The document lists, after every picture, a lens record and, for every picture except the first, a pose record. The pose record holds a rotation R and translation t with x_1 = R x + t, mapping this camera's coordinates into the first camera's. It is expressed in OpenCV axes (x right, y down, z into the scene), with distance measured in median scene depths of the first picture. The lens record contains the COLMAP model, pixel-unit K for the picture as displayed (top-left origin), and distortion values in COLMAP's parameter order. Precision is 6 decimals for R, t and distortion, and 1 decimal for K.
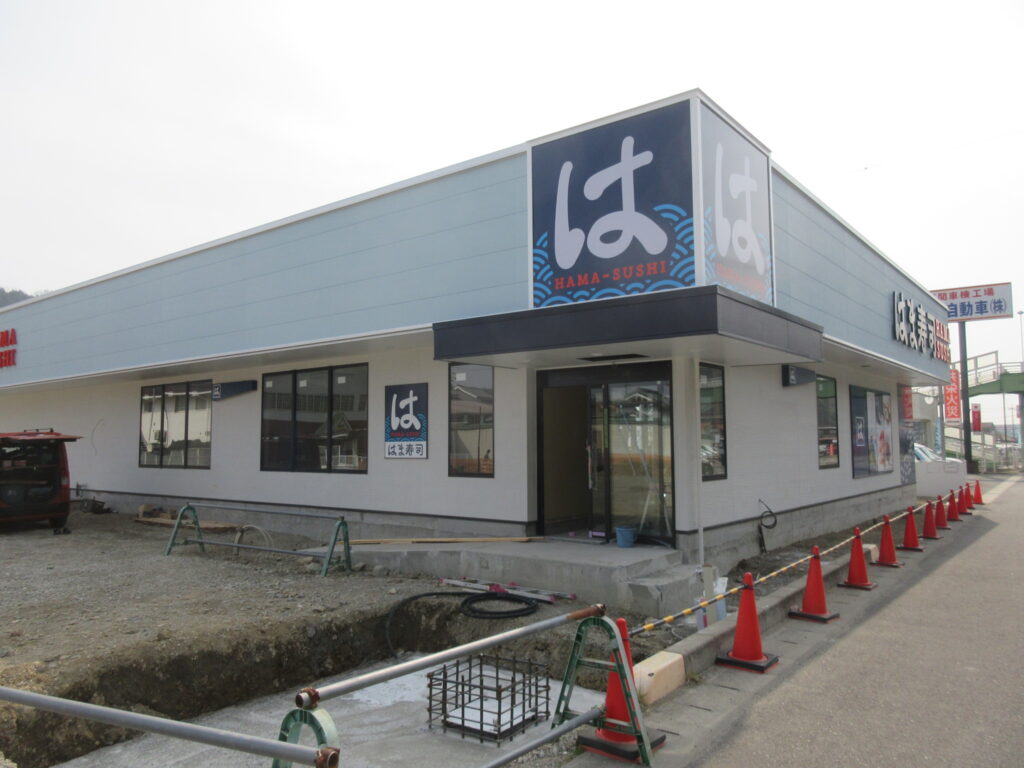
lens RADIAL K [[765.5, 0, 506.4], [0, 765.5, 383.9], [0, 0, 1]] dist [0.006512, 0.002860]
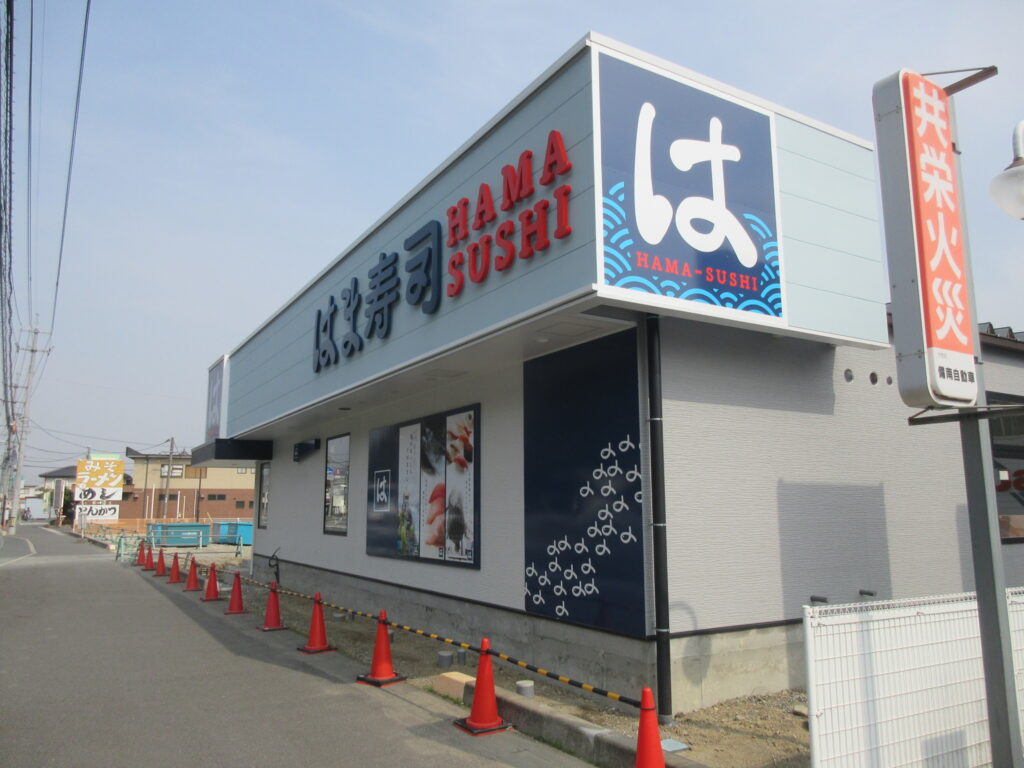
lens RADIAL K [[765.5, 0, 512.3], [0, 765.5, 381.4], [0, 0, 1]] dist [0.006512, 0.002860]
pose [[0.343110, 0.157253, 0.926038, -0.592081], [-0.070642, 0.987414, -0.141502, 0.085218], [-0.936635, -0.016866, 0.349900, 0.841915]]
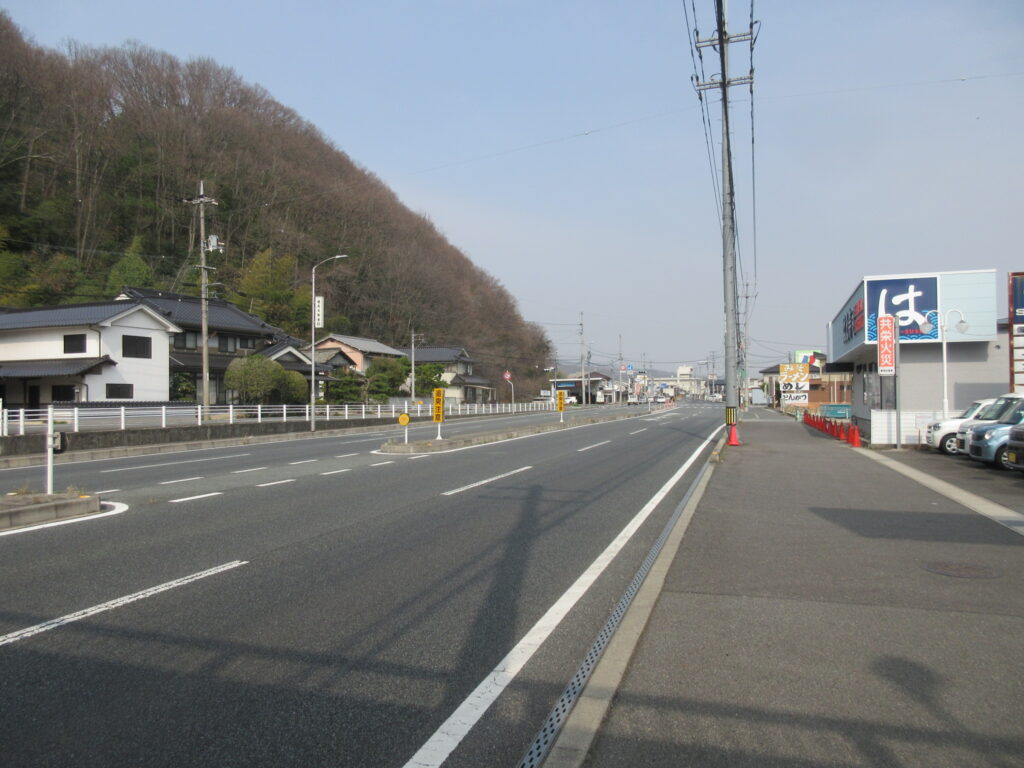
lens RADIAL K [[765.5, 0, 513.8], [0, 765.5, 386.7], [0, 0, 1]] dist [0.006512, 0.002860]
pose [[0.936149, 0.006196, 0.351548, -2.152114], [-0.026649, 0.998219, 0.053372, -0.043584], [-0.350591, -0.059333, 0.934647, -1.166942]]
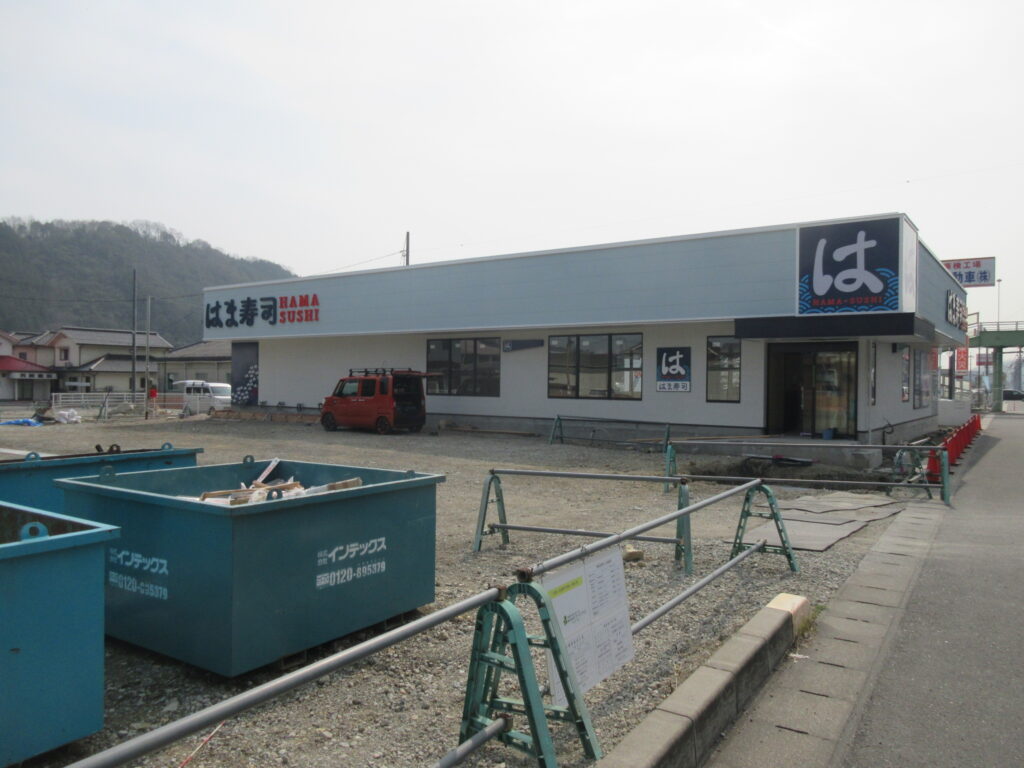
lens RADIAL K [[765.5, 0, 515.5], [0, 765.5, 386.8], [0, 0, 1]] dist [0.006512, 0.002860]
pose [[0.998403, 0.016112, 0.054144, -0.773458], [-0.020654, 0.996218, 0.084404, -0.064663], [-0.052580, -0.085387, 0.994960, -0.889362]]
